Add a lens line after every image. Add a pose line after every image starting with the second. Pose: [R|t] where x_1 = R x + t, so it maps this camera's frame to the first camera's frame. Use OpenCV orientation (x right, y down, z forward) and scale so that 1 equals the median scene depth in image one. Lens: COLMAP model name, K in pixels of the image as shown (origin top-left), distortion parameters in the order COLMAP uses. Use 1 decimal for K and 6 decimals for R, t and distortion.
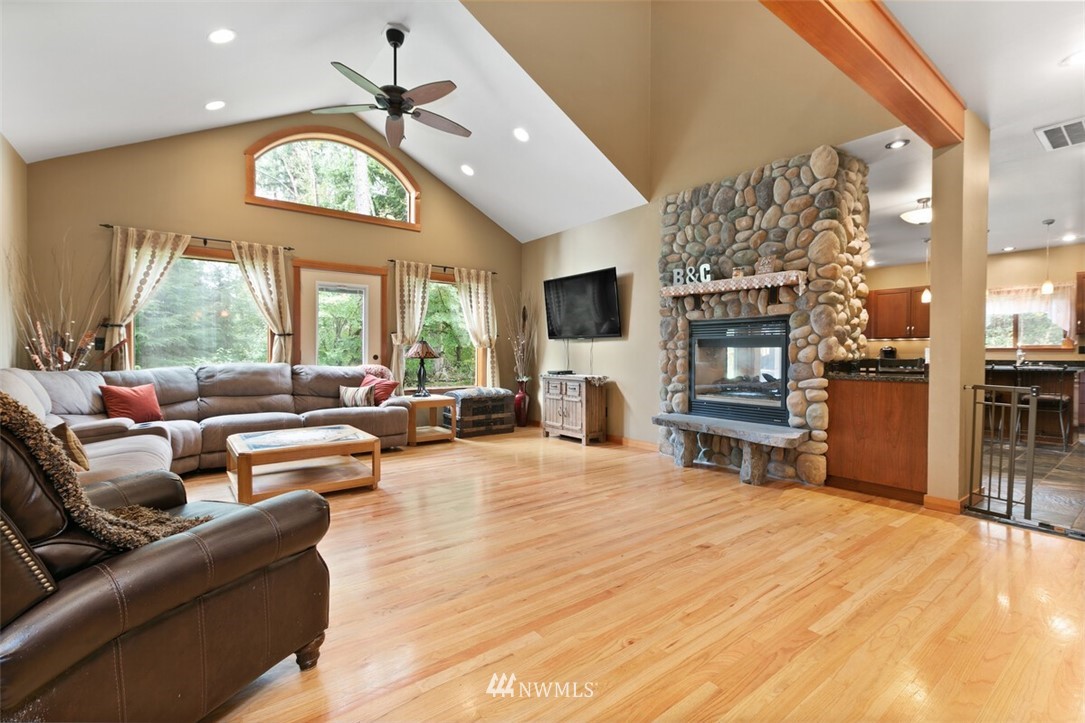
lens RADIAL K [[483.4, 0, 547.5], [0, 483.4, 356.3], [0, 0, 1]] dist [0.003098, -0.002252]
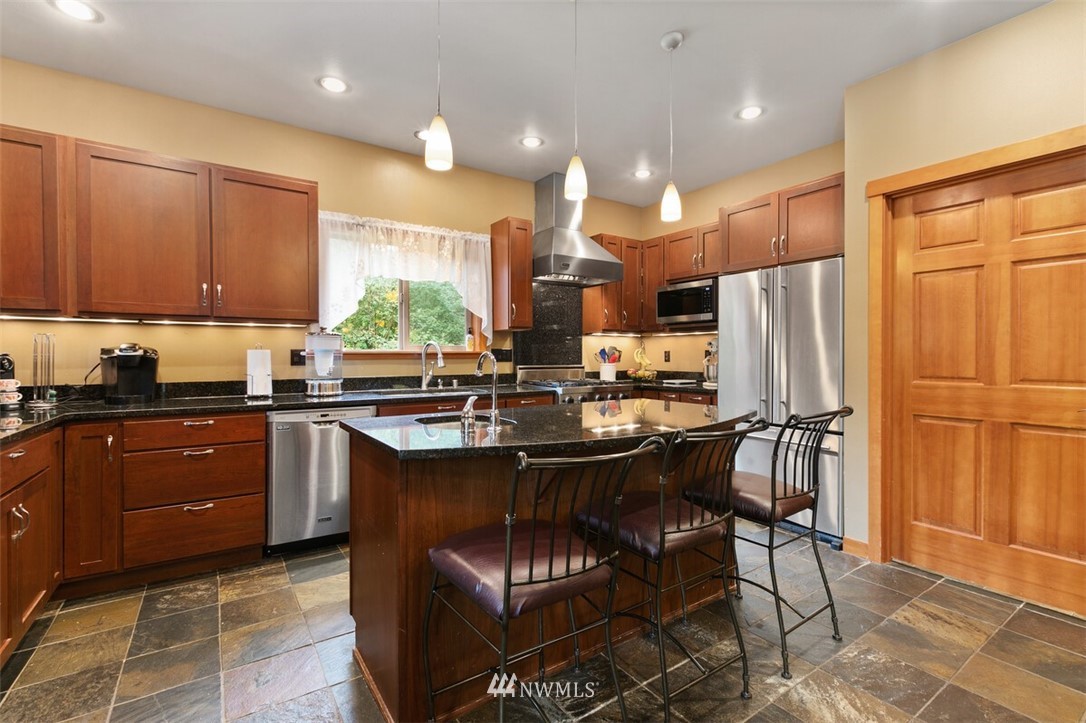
lens RADIAL K [[483.8, 0, 533.4], [0, 483.8, 361.6], [0, 0, 1]] dist [0.003098, -0.002252]
pose [[0.075816, -0.020770, 0.996905, 0.630820], [0.006560, 0.999772, 0.020331, -0.021280], [-0.997100, 0.004998, 0.075935, 1.088114]]
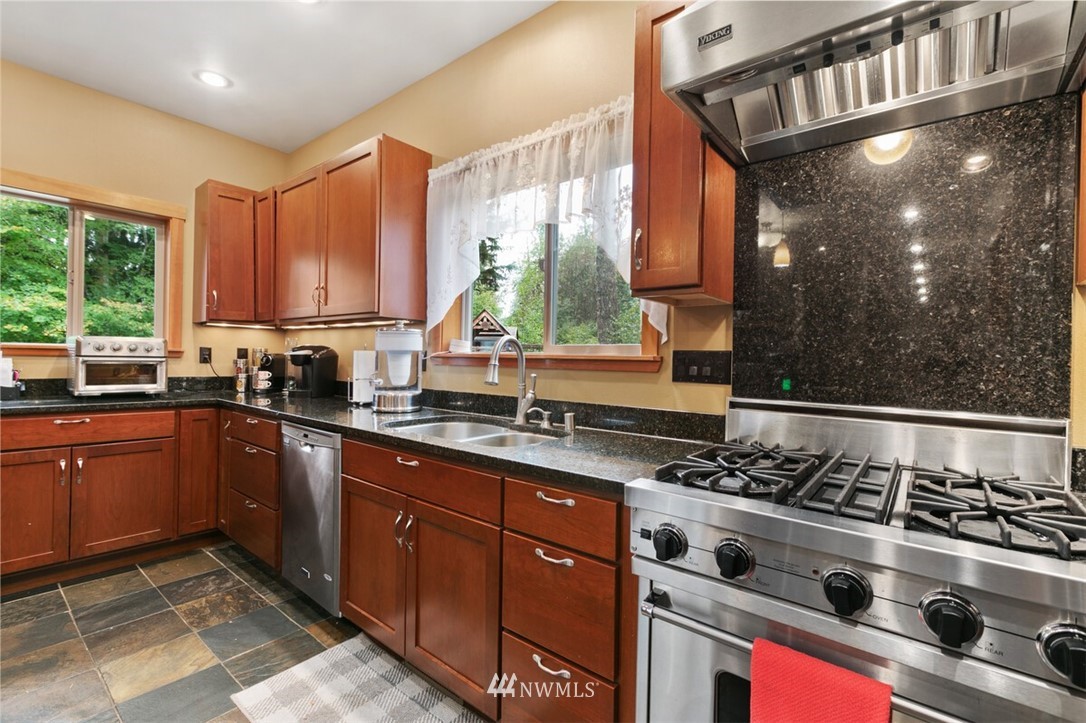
lens RADIAL K [[483.8, 0, 541.0], [0, 483.8, 354.8], [0, 0, 1]] dist [0.003098, -0.002252]
pose [[0.973161, 0.016523, 0.229530, 1.175345], [-0.014520, 0.999840, -0.010415, -0.019051], [-0.229665, 0.006803, 0.973246, 0.936354]]
